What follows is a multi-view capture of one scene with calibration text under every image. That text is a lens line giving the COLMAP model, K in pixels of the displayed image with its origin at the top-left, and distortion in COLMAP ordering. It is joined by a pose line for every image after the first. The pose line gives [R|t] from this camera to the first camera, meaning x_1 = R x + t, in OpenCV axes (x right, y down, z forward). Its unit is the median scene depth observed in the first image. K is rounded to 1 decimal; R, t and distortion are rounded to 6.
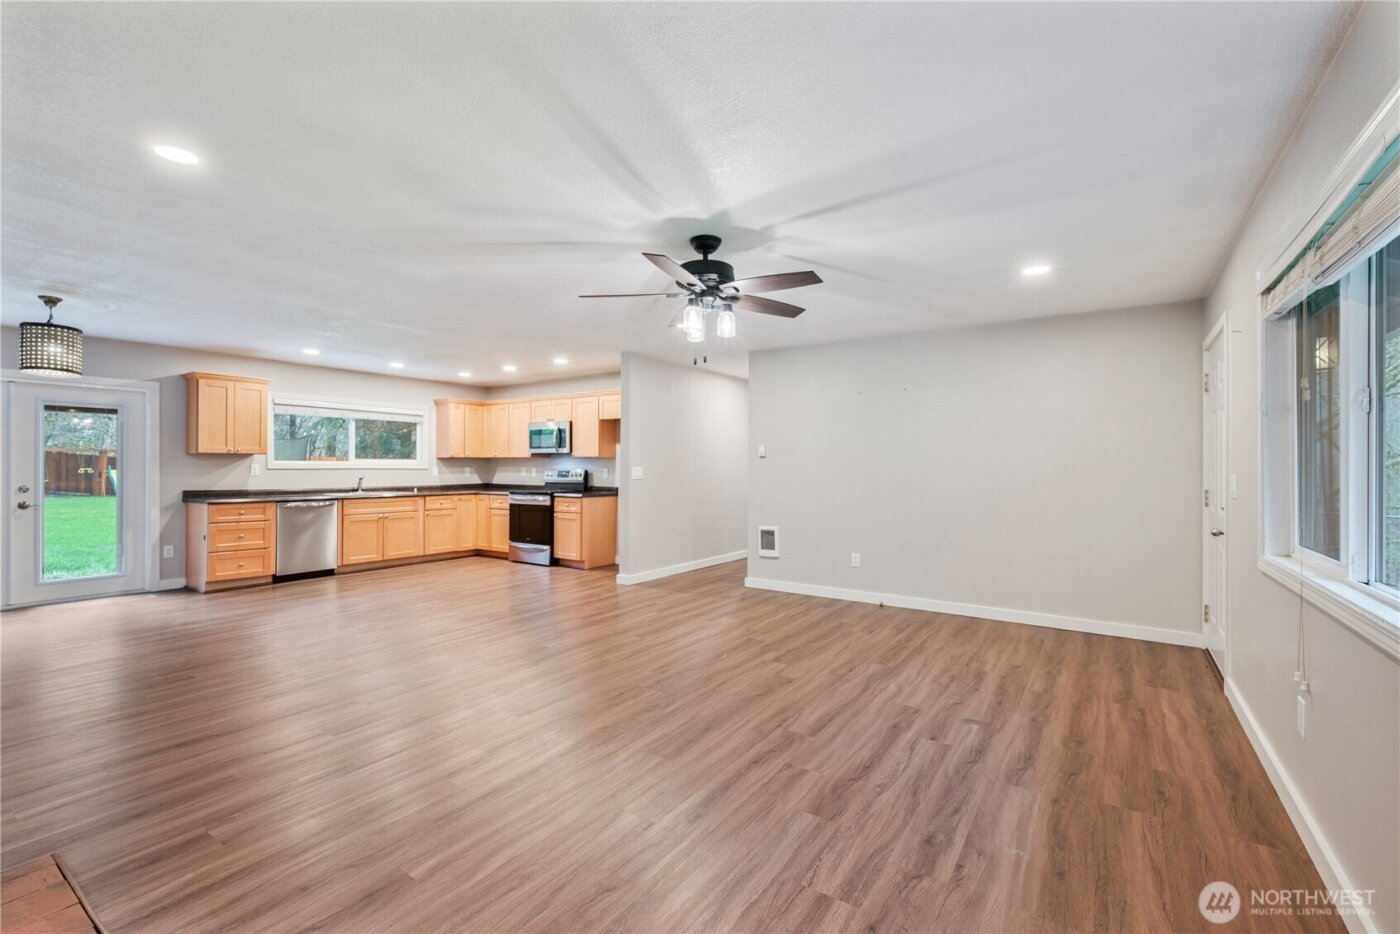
lens RADIAL K [[609.3, 0, 700.0], [0, 609.3, 467.0], [0, 0, 1]] dist [0.000904, -0.000039]
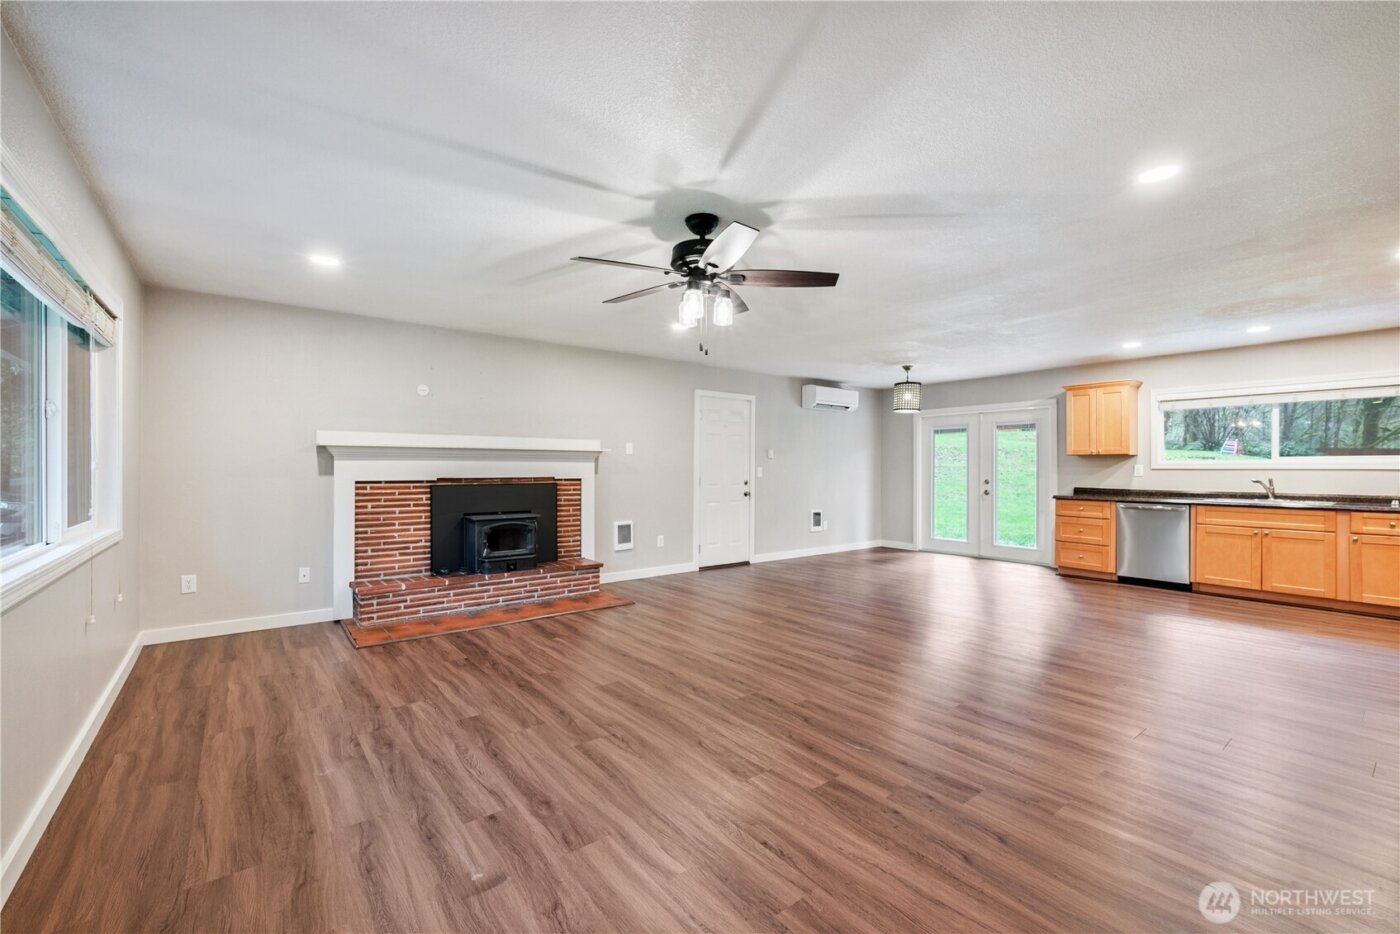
lens RADIAL K [[586.8, 0, 700.0], [0, 586.8, 467.0], [0, 0, 1]] dist [-0.000686, -0.000081]
pose [[-0.306761, -0.004777, -0.951775, 0.451500], [-0.001939, 0.999988, -0.004394, 0.005874], [0.951785, 0.000497, -0.306767, 0.663719]]
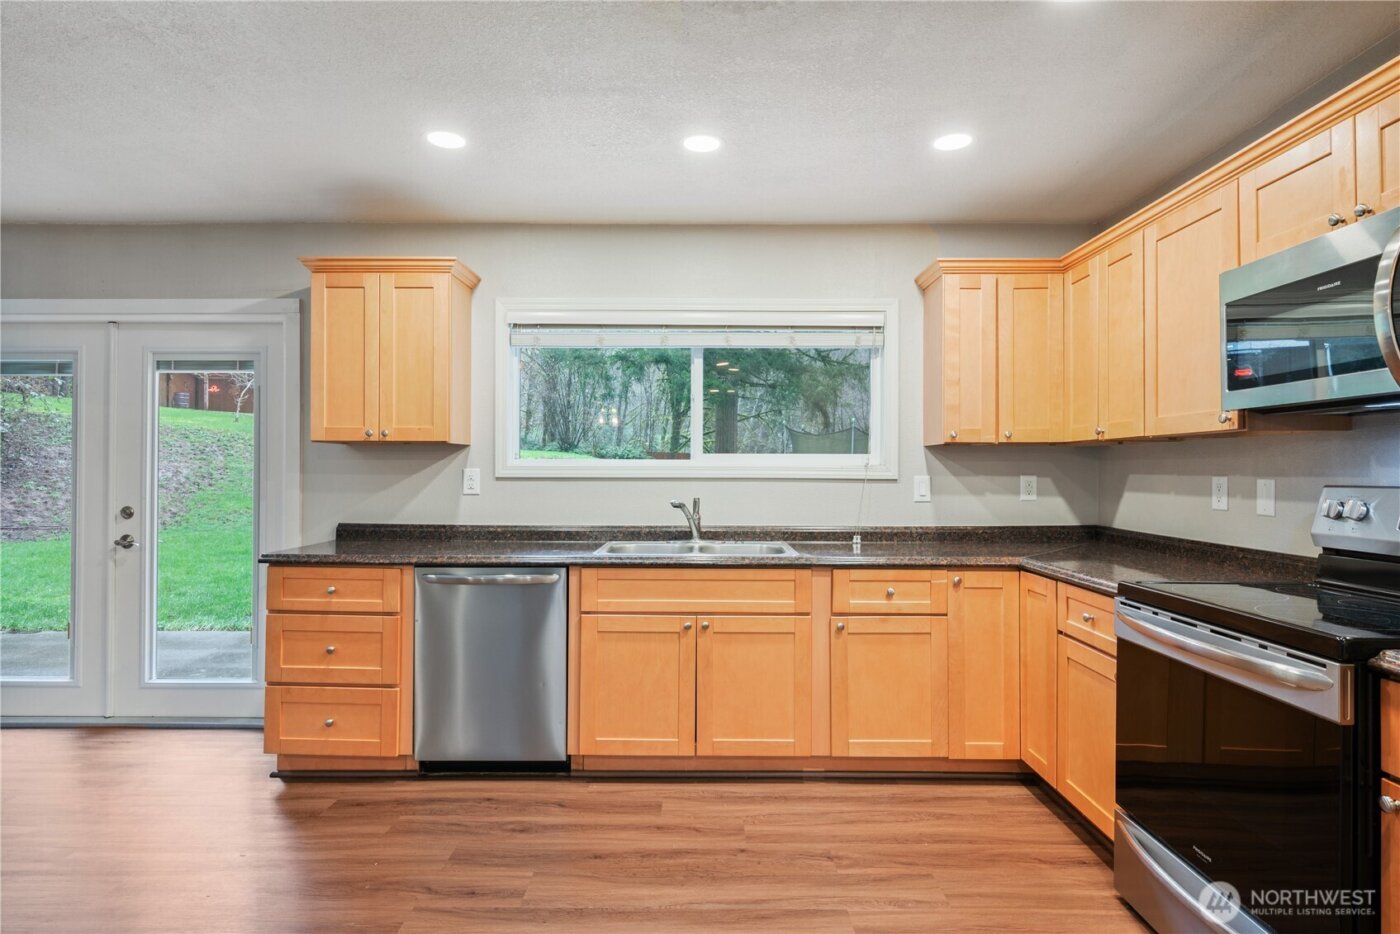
lens RADIAL K [[733.4, 0, 700.0], [0, 733.4, 467.0], [0, 0, 1]] dist [-0.001443, 0.000748]
pose [[0.556631, -0.006439, -0.830735, -0.221816], [-0.001035, 0.999964, -0.008445, -0.000470], [0.830759, 0.005560, 0.556605, 0.921221]]
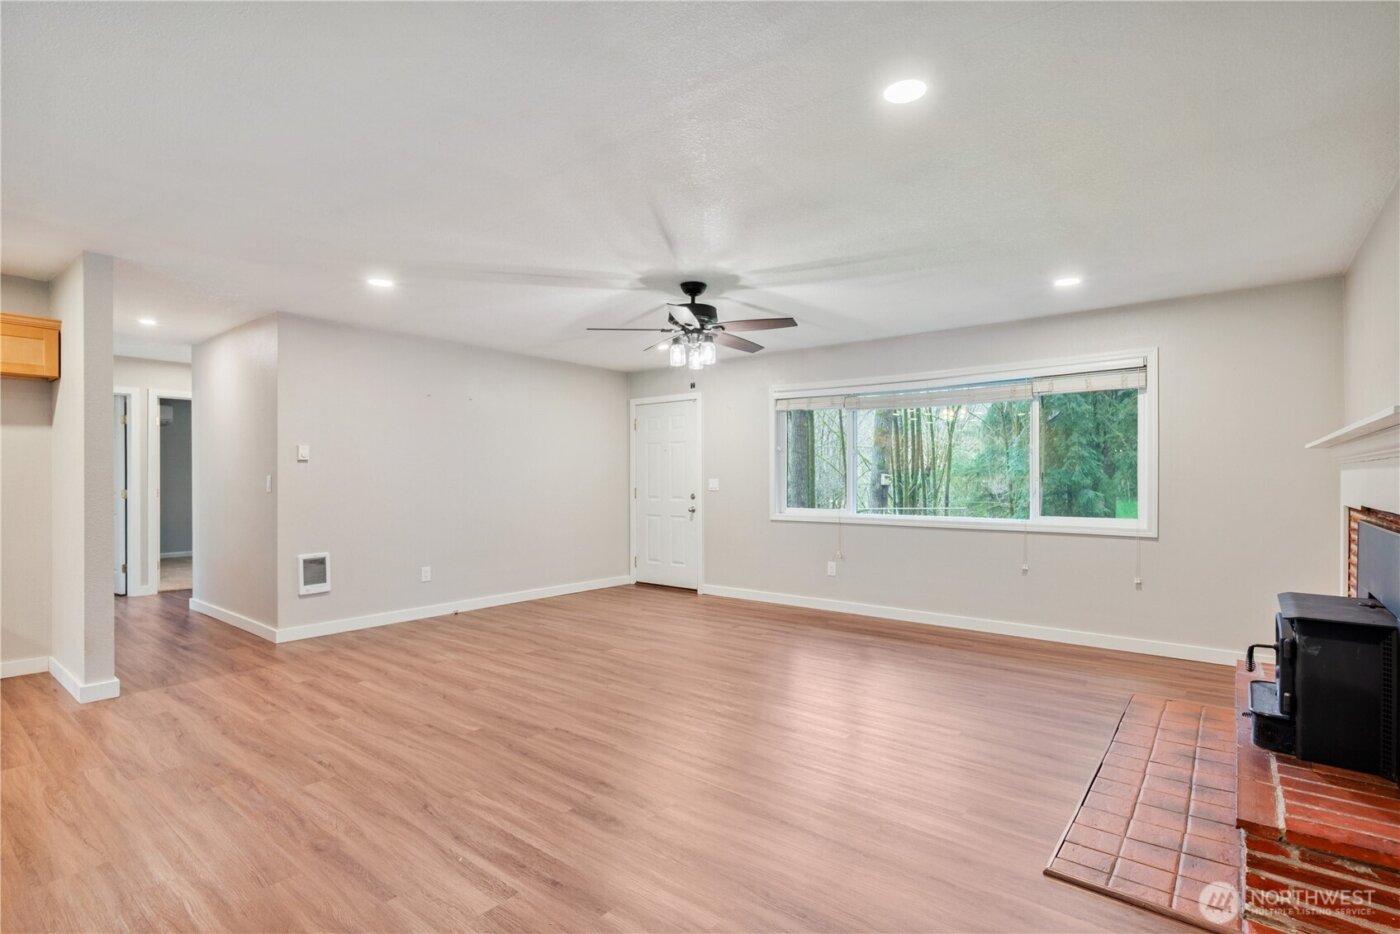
lens RADIAL K [[674.9, 0, 700.0], [0, 674.9, 467.0], [0, 0, 1]] dist [-0.001531, -0.000217]
pose [[0.081985, 0.011266, 0.996570, -0.682658], [-0.001319, 0.999936, -0.011196, 0.000056], [-0.996633, -0.000396, 0.081995, 0.458067]]
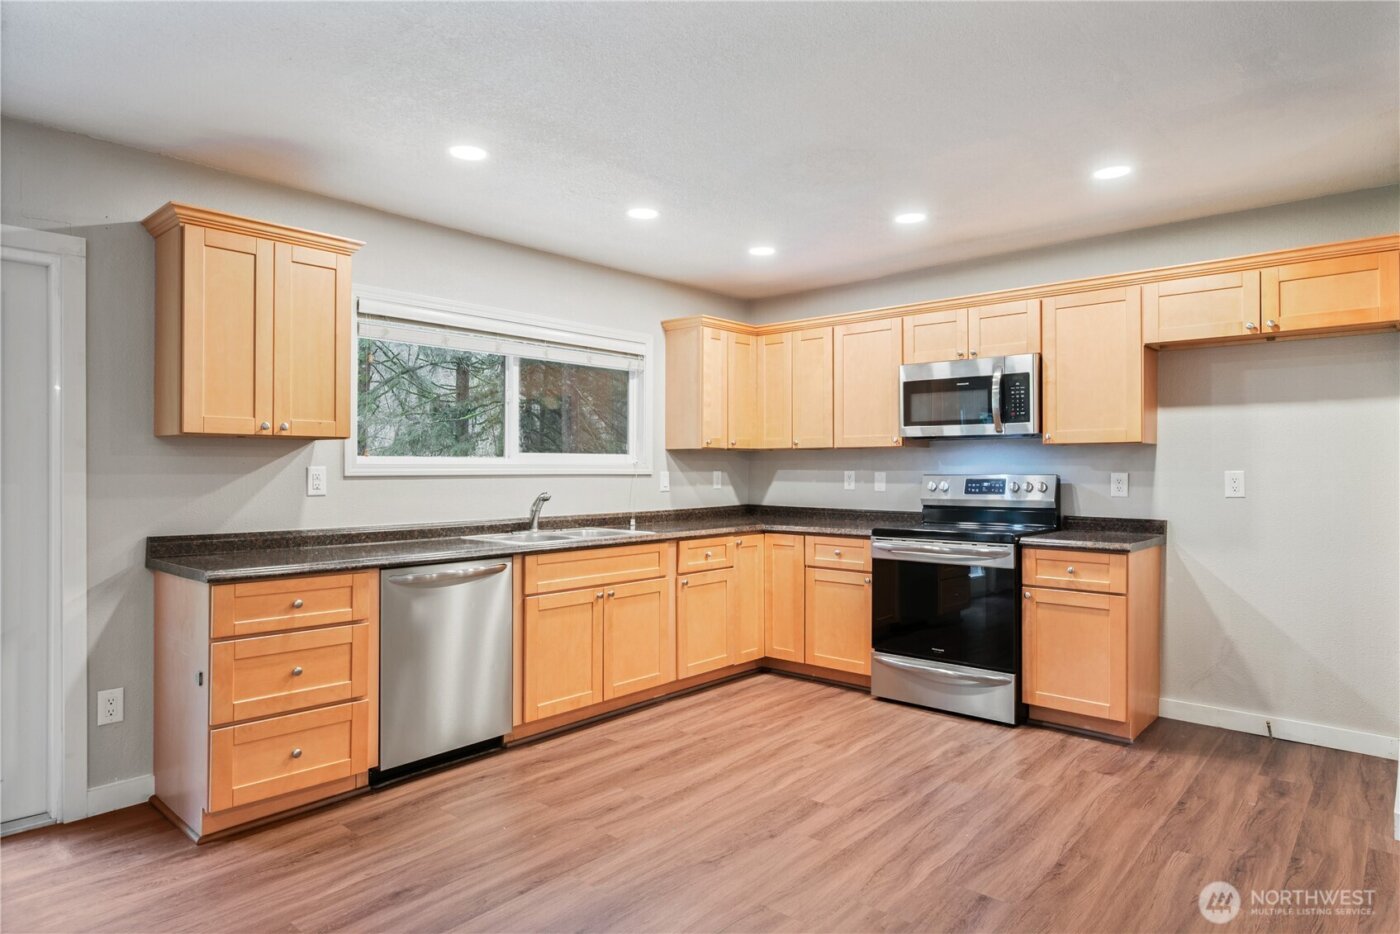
lens RADIAL K [[811.5, 0, 700.0], [0, 811.5, 467.0], [0, 0, 1]] dist [-0.001488, -0.000048]
pose [[0.991413, -0.004140, -0.130705, -0.455036], [0.003855, 0.999990, -0.002434, -0.001281], [0.130714, 0.001910, 0.991418, 0.561080]]
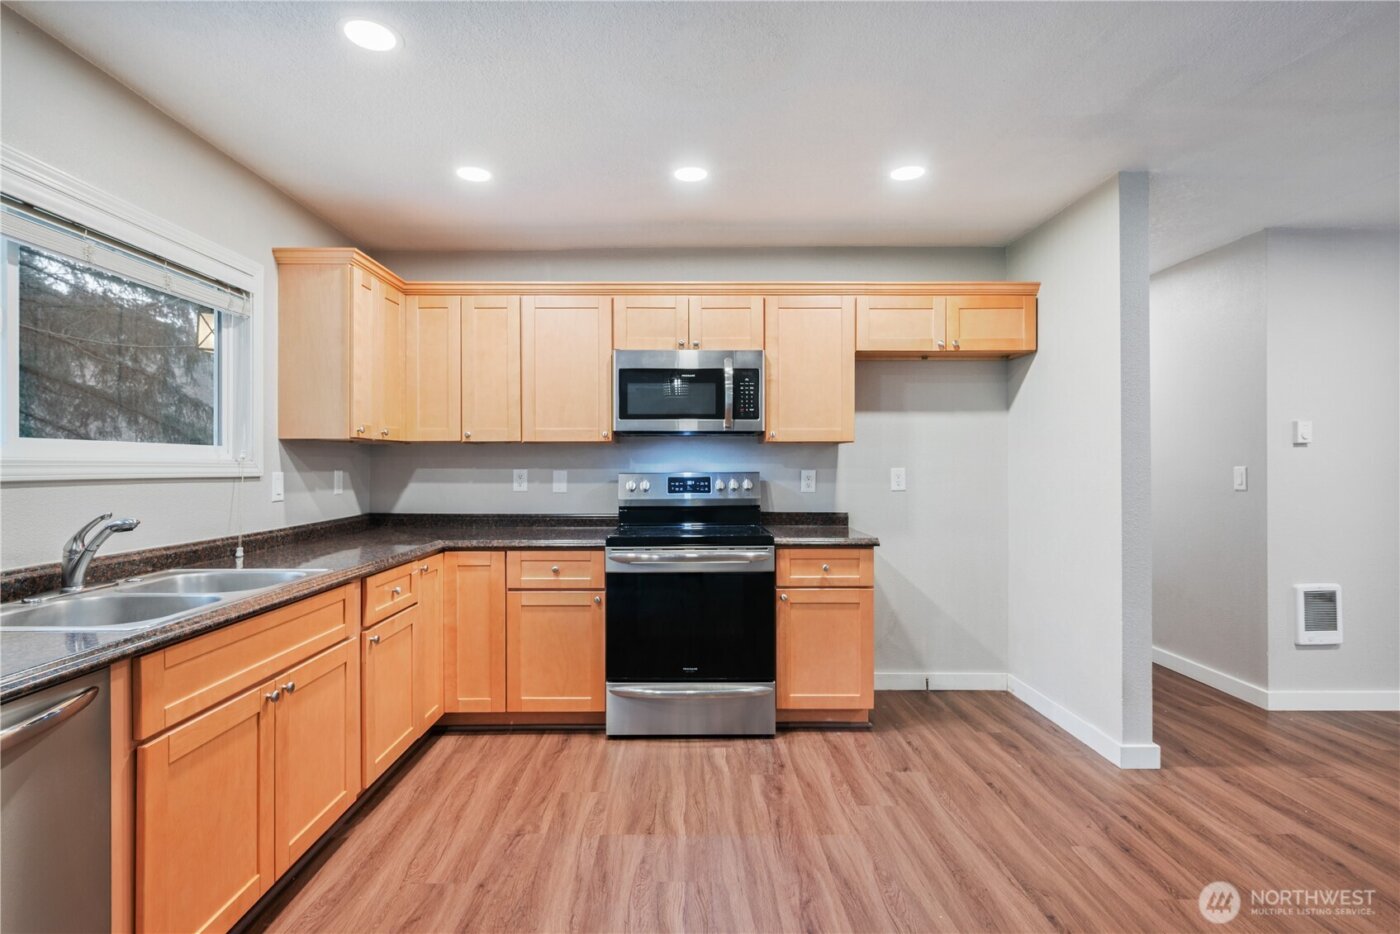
lens RADIAL K [[684.0, 0, 684.9], [0, 684.0, 465.6], [0, 0, 1]] dist [-0.000138, -0.000078]
pose [[0.827219, -0.005391, 0.561854, -0.632541], [0.005066, 0.999985, 0.002136, -0.002687], [-0.561857, 0.001079, 0.827234, 0.831002]]
